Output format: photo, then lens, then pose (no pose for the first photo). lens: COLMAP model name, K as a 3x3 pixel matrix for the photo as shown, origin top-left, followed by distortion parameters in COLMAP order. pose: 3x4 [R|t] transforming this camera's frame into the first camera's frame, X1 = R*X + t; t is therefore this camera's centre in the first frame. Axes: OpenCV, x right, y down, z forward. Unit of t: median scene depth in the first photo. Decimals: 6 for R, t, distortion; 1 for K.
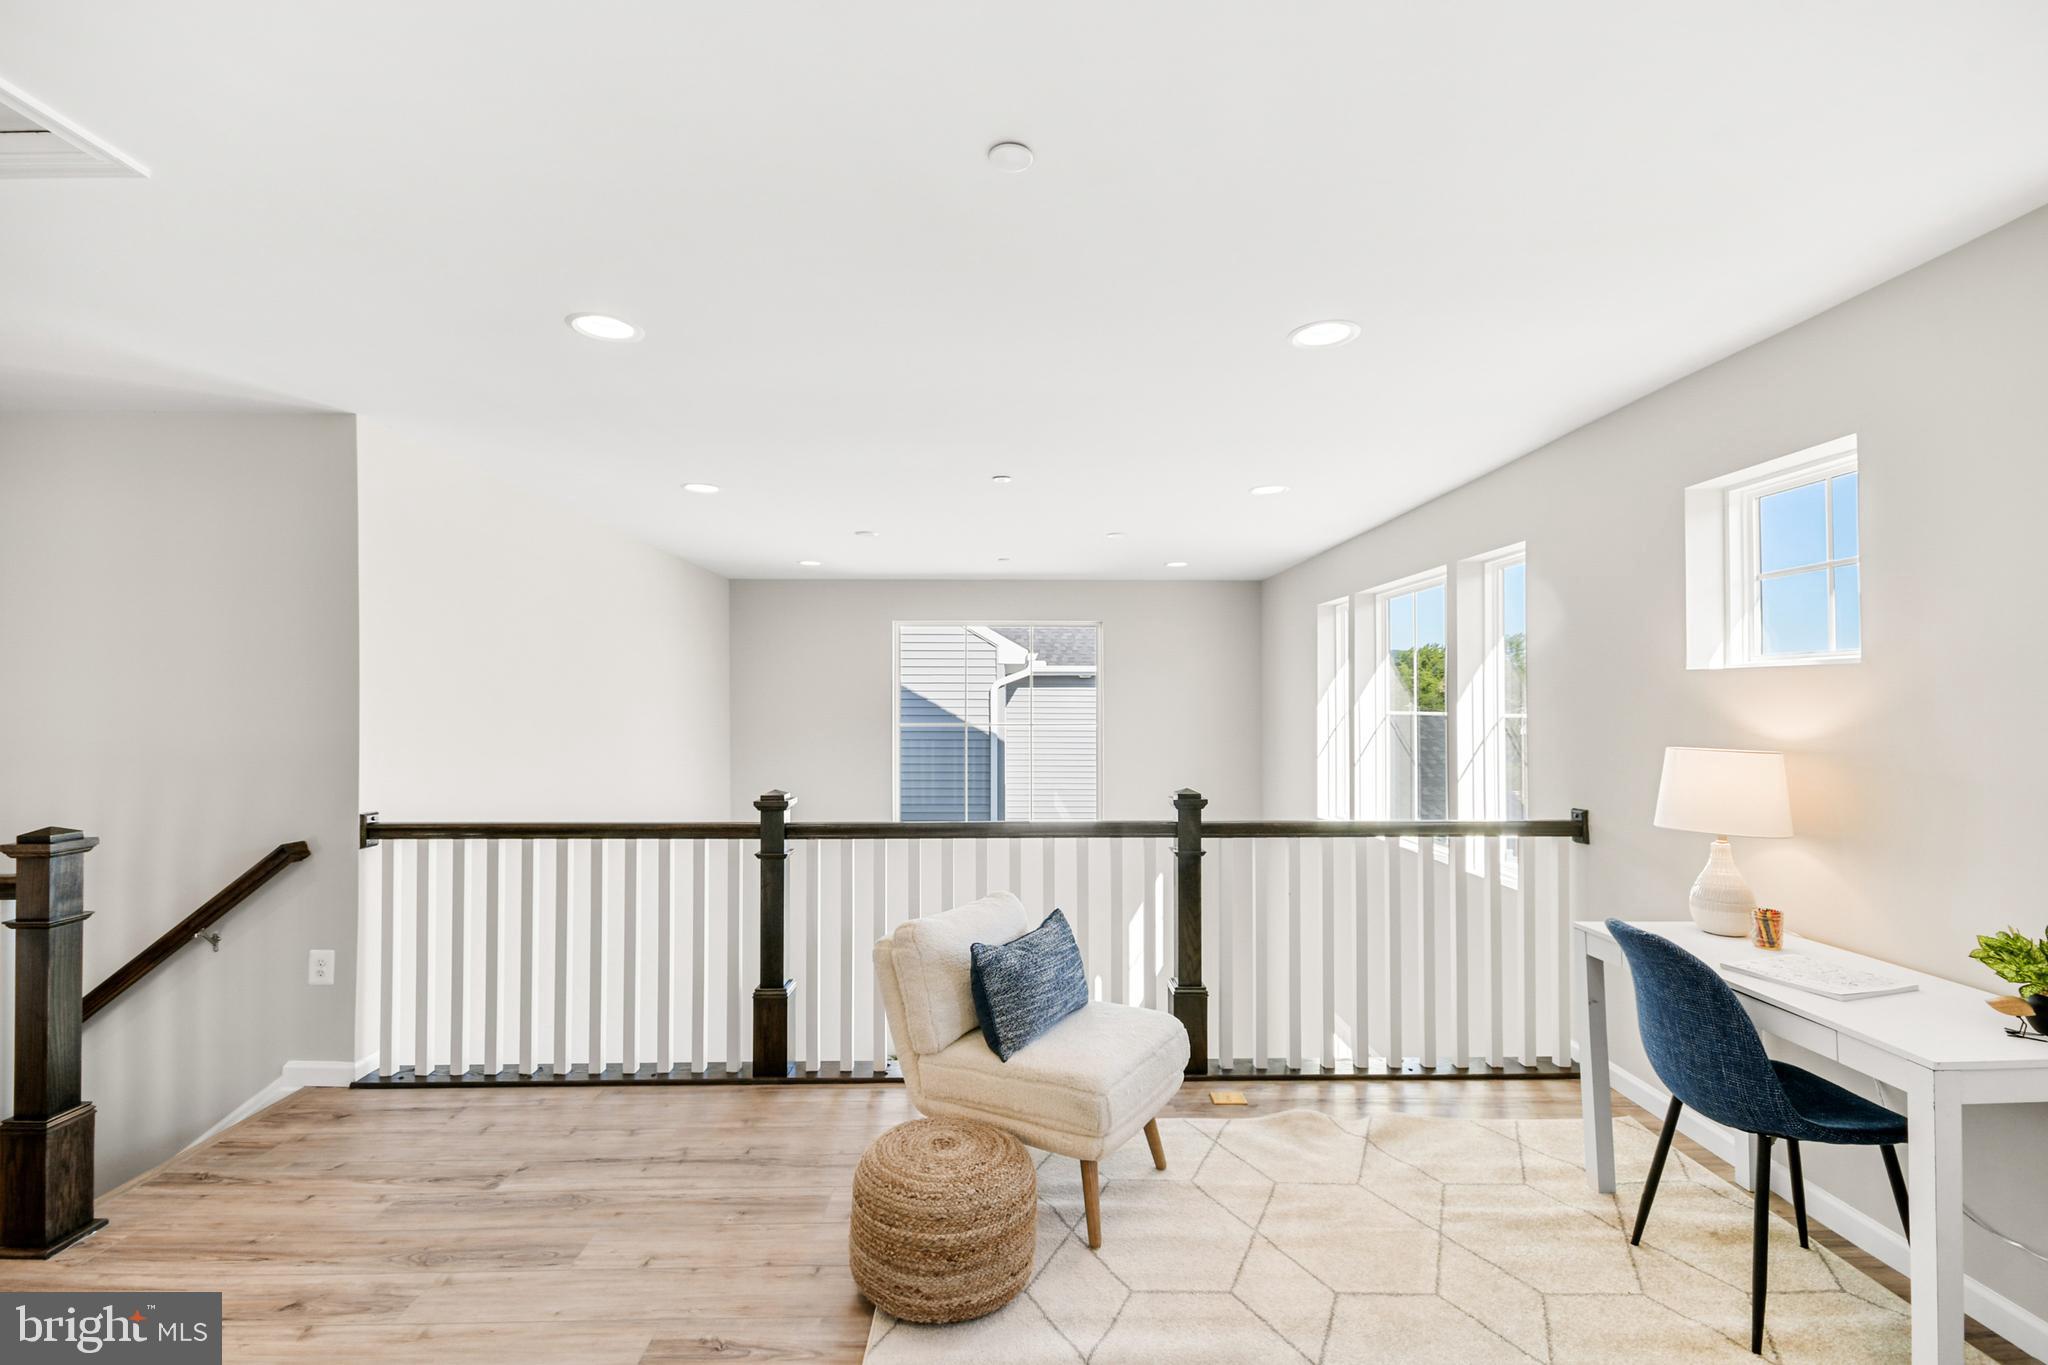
lens RADIAL K [[921.5, 0, 1026.0], [0, 921.5, 691.7], [0, 0, 1]] dist [0.018927, -0.001796]
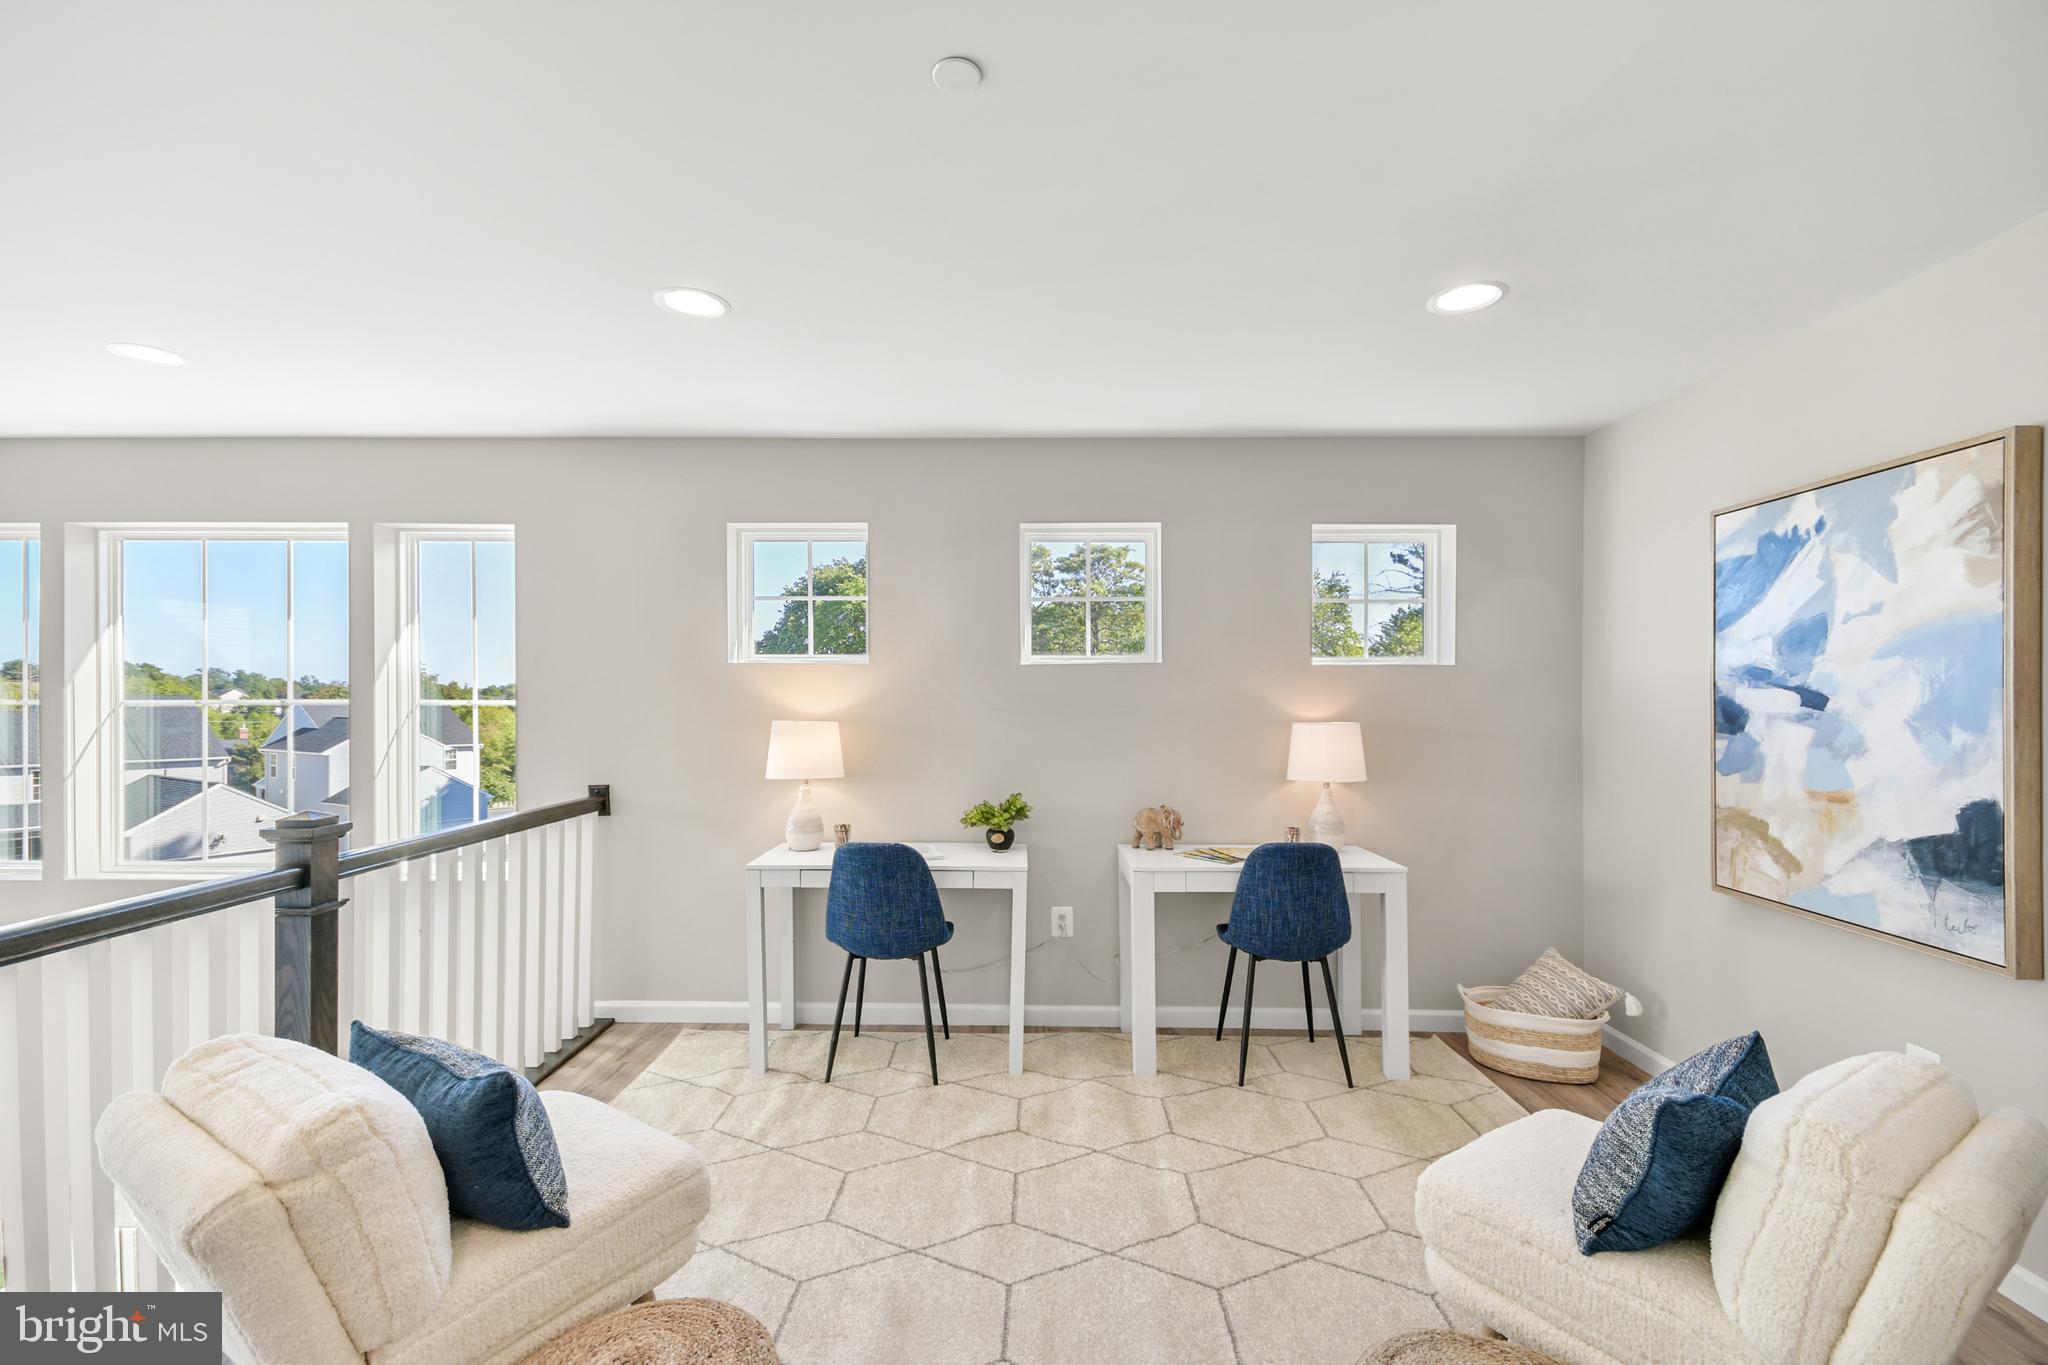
lens RADIAL K [[921.5, 0, 1026.8], [0, 921.5, 691.0], [0, 0, 1]] dist [0.018927, -0.001796]
pose [[0.029651, 0.003836, 0.999553, -0.499345], [-0.011996, 0.999922, -0.003481, 0.014600], [-0.999488, -0.011888, 0.029695, 0.484777]]
